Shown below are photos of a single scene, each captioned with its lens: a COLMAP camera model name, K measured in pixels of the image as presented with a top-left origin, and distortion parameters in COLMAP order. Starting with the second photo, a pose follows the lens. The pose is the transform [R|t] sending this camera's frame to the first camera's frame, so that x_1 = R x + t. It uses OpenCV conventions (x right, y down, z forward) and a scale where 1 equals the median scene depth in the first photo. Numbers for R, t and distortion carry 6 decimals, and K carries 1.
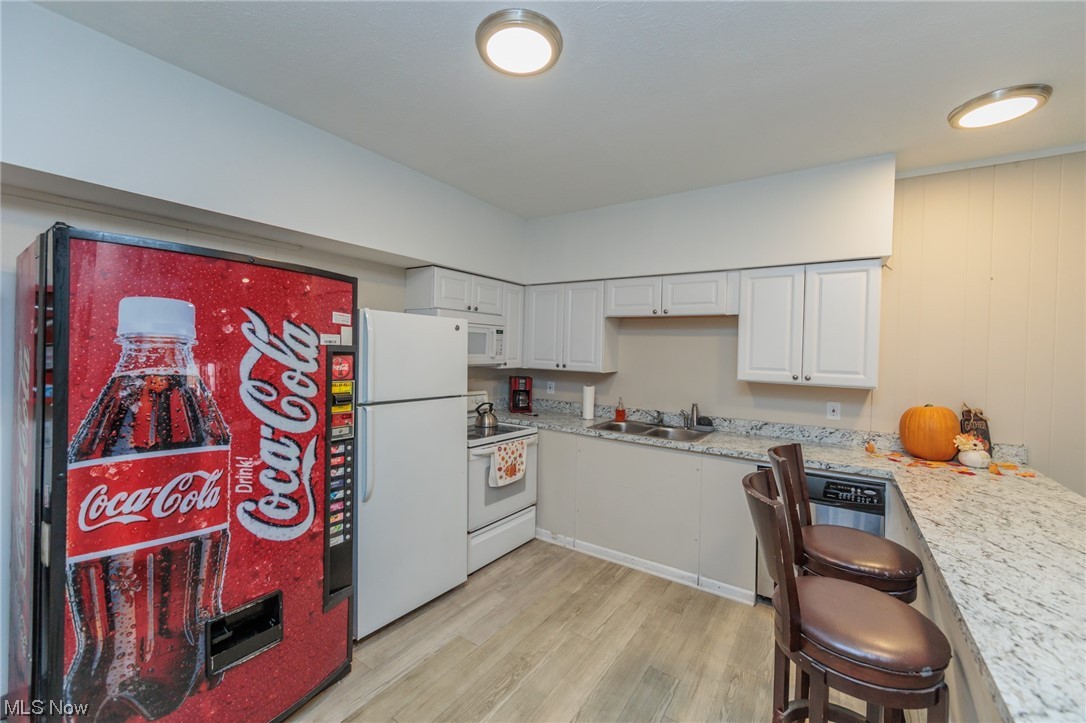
lens RADIAL K [[426.4, 0, 546.8], [0, 426.4, 358.1], [0, 0, 1]] dist [-0.004712, -0.000029]
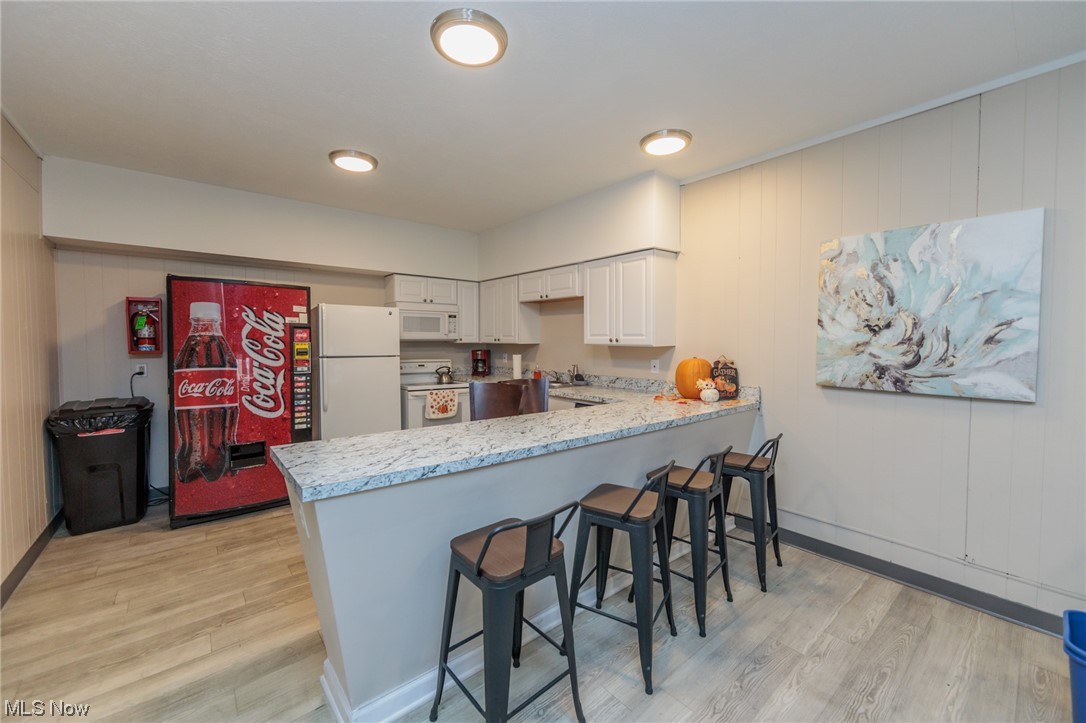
lens RADIAL K [[426.4, 0, 540.1], [0, 426.4, 358.5], [0, 0, 1]] dist [-0.004712, -0.000029]
pose [[0.964644, -0.009125, -0.263400, 1.144051], [0.014733, 0.999705, 0.019325, 0.115570], [0.263146, -0.022522, 0.964493, -0.603486]]
